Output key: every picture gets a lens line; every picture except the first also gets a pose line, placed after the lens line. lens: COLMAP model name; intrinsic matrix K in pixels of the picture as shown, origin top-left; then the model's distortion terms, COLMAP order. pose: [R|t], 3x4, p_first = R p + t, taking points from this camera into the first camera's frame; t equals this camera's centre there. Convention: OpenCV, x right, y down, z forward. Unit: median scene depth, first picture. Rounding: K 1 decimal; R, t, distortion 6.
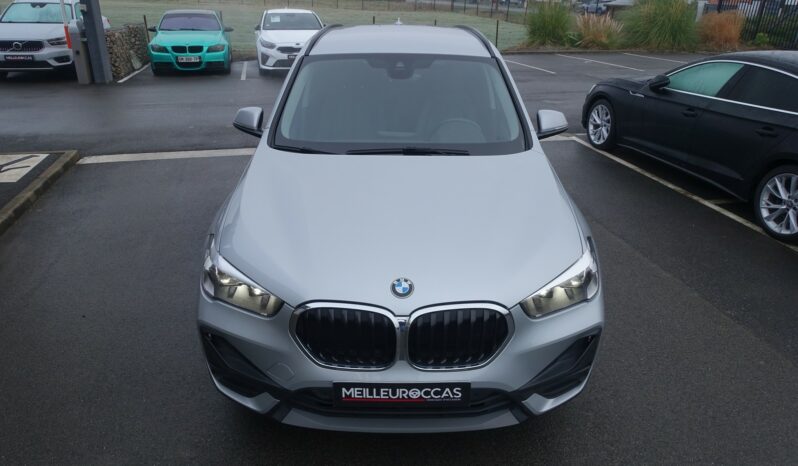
lens RADIAL K [[550.7, 0, 399.0], [0, 550.7, 233.0], [0, 0, 1]] dist [-0.004404, 0.003398]
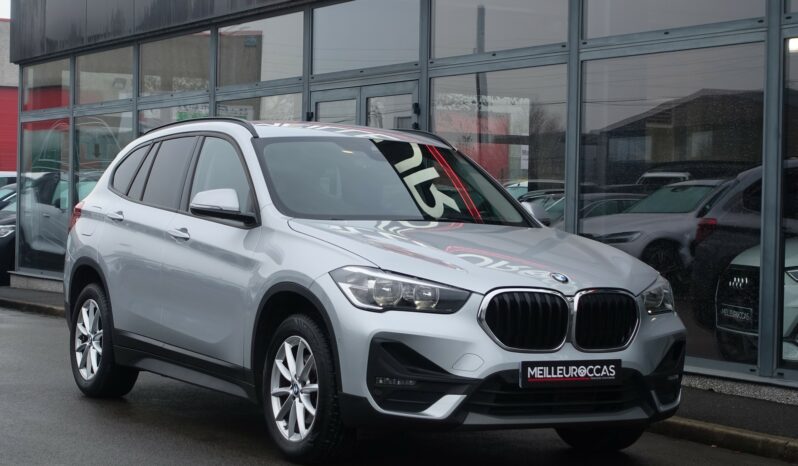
lens RADIAL K [[1684.4, 0, 399.0], [0, 1684.4, 233.0], [0, 0, 1]] dist [0.056208, 0.074379]
pose [[0.866263, 0.017606, 0.499278, -1.871029], [0.179113, 0.921997, -0.343280, 1.062208], [-0.466376, 0.386797, 0.795538, -1.549549]]
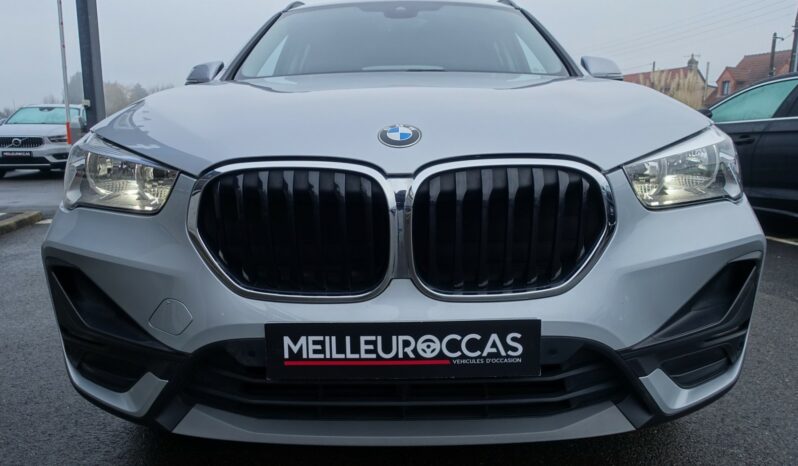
lens RADIAL K [[543.2, 0, 400.3], [0, 543.2, 244.9], [0, 0, 1]] dist [-0.000581, -0.001049]
pose [[0.999708, -0.017691, -0.016452, 0.011806], [0.013380, 0.972475, -0.232624, 0.293363], [0.020115, 0.232336, 0.972428, 0.465491]]
